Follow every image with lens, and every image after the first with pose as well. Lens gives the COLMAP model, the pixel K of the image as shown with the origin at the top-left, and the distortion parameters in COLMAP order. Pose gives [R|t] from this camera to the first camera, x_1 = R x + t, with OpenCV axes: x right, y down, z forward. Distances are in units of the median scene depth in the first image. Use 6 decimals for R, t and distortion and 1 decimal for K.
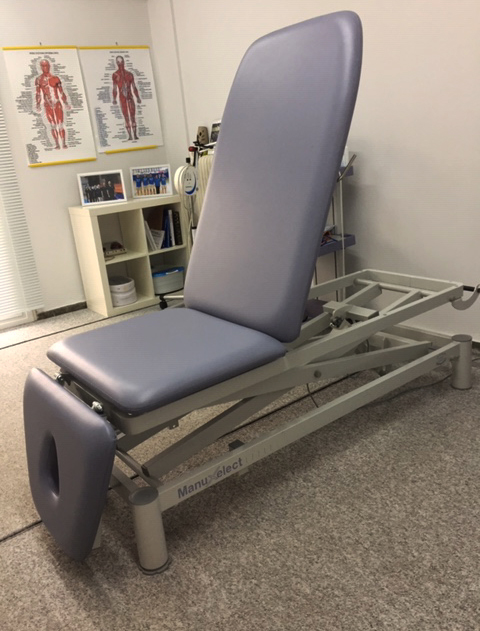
lens RADIAL K [[551.9, 0, 240.0], [0, 551.9, 319.9], [0, 0, 1]] dist [0.045055, -0.067314]
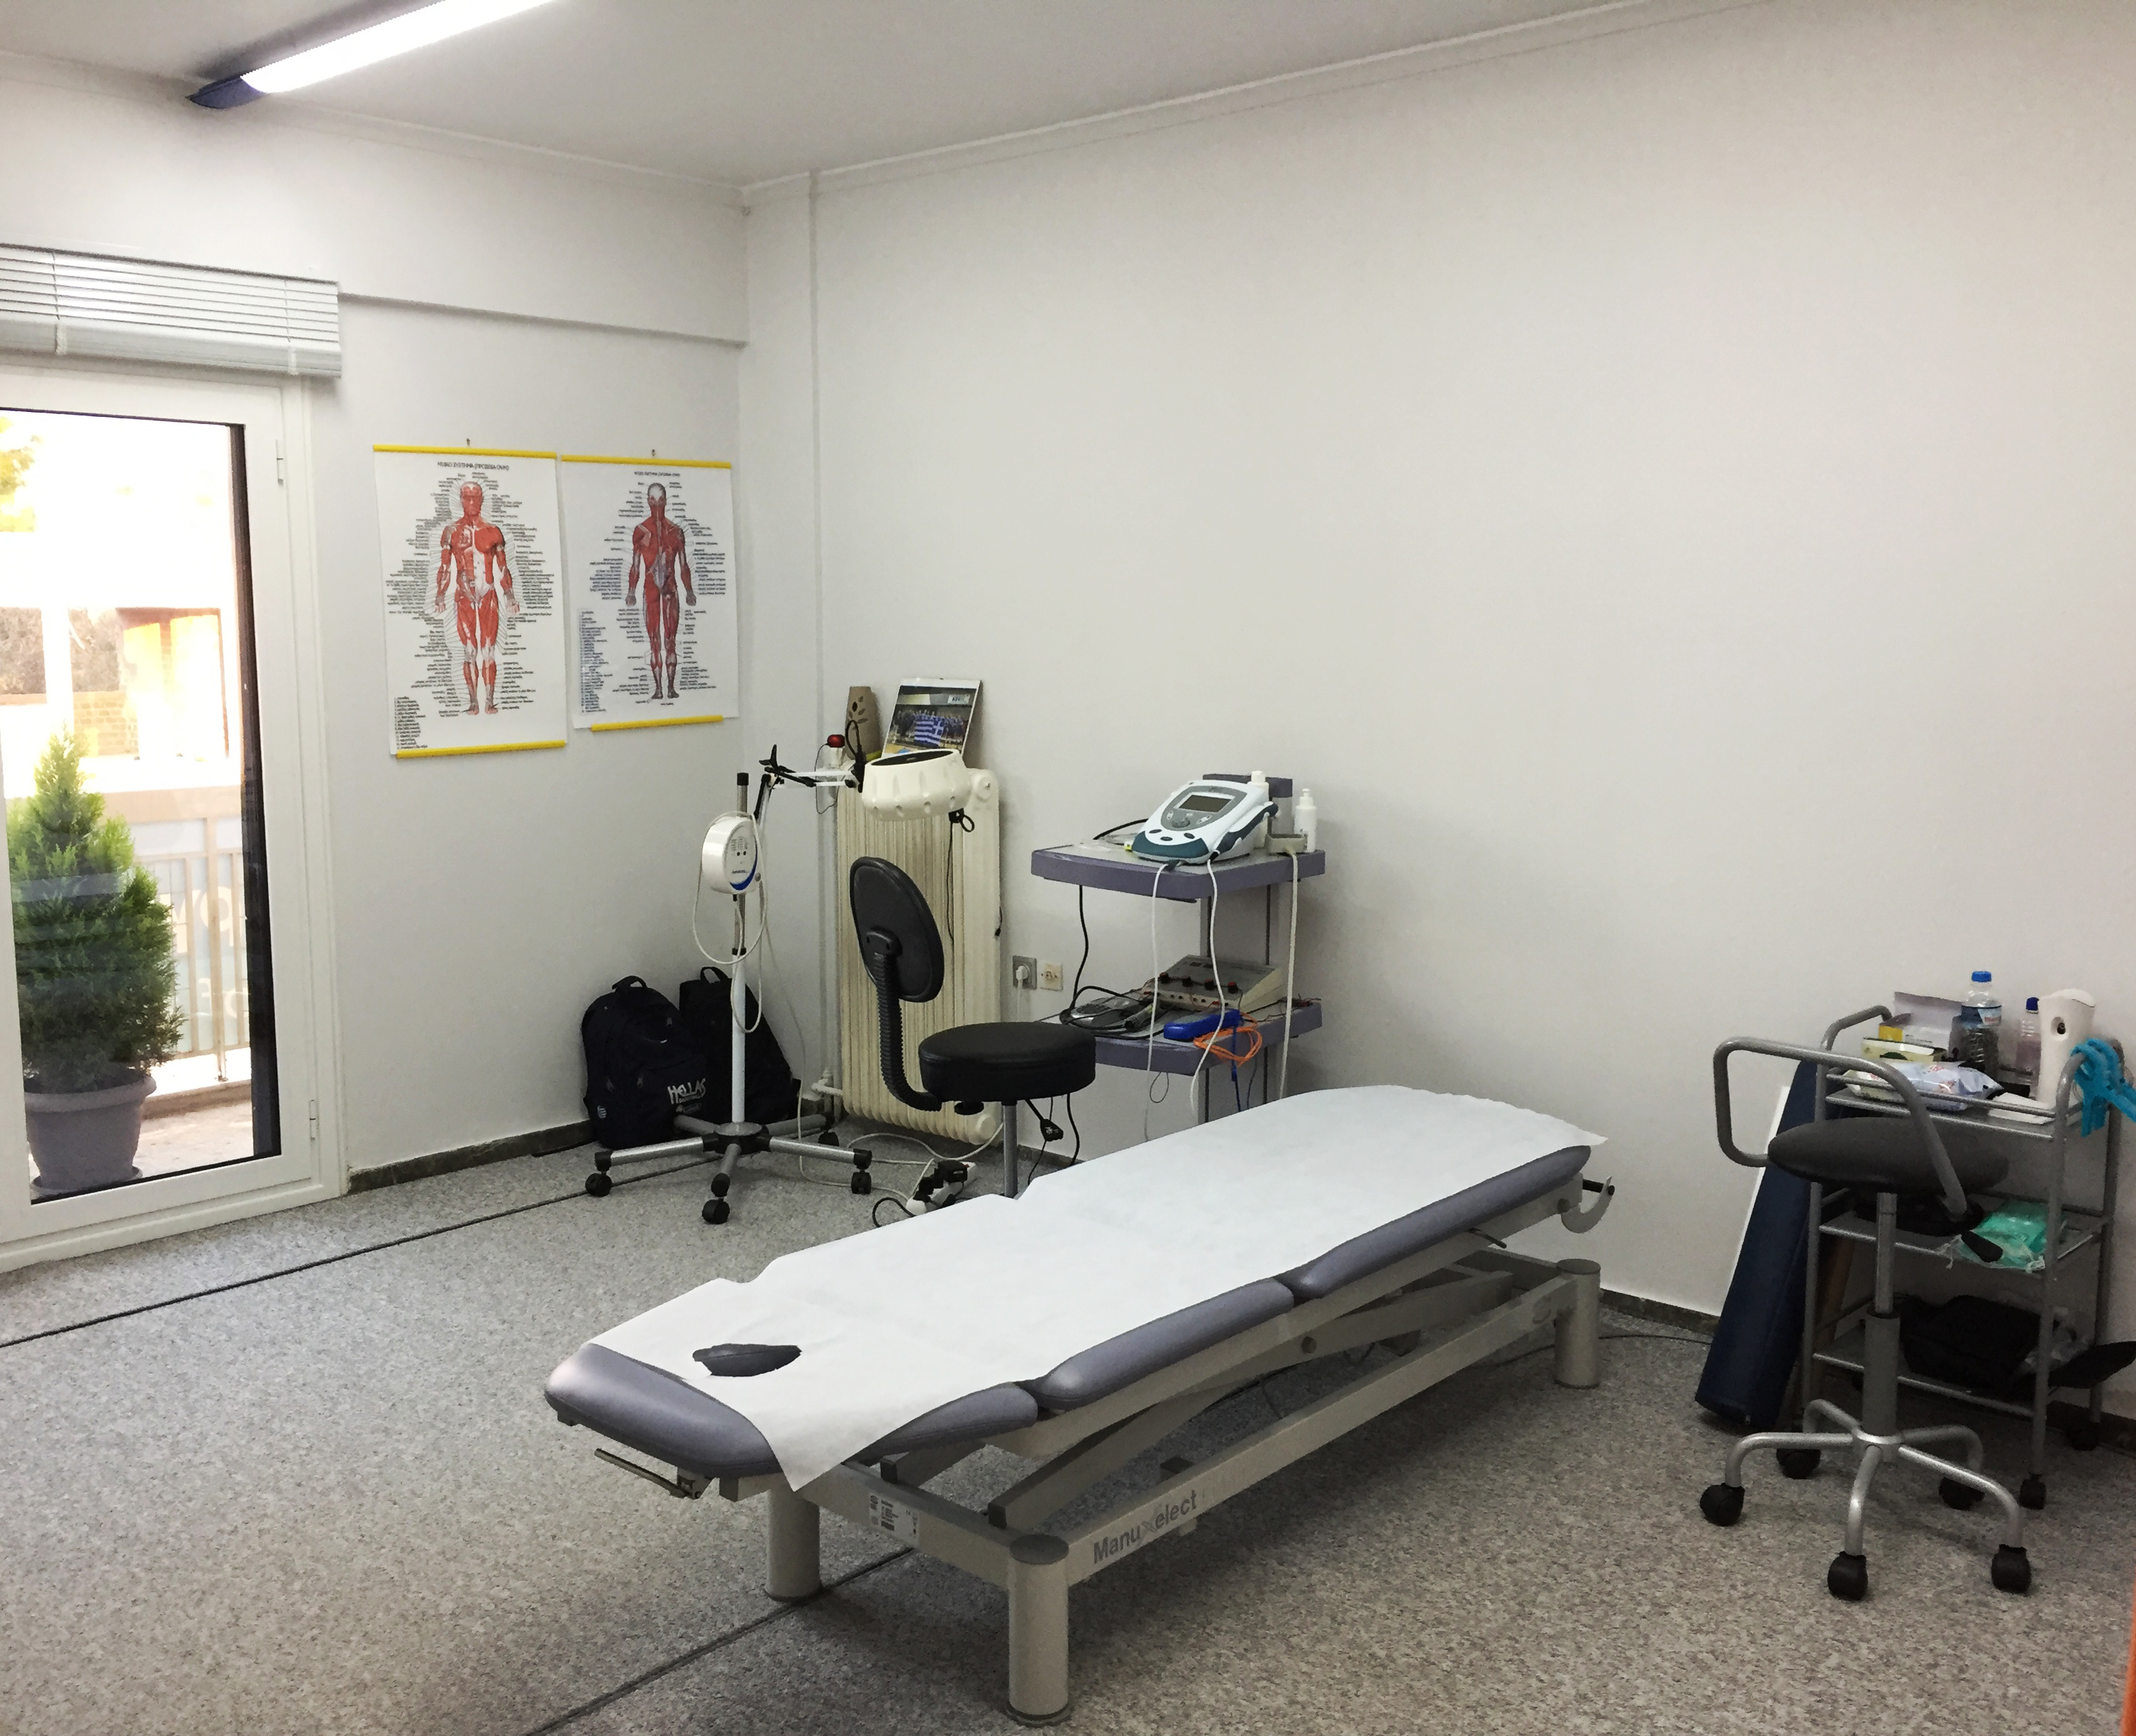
lens RADIAL K [[1975.5, 0, 1062.4], [0, 1975.5, 858.7], [0, 0, 1]] dist [0.012897, 0.000000]
pose [[0.979690, 0.074766, 0.186056, -0.188847], [-0.036577, 0.978951, -0.200792, 0.027712], [-0.197152, 0.189908, 0.961804, -0.293843]]
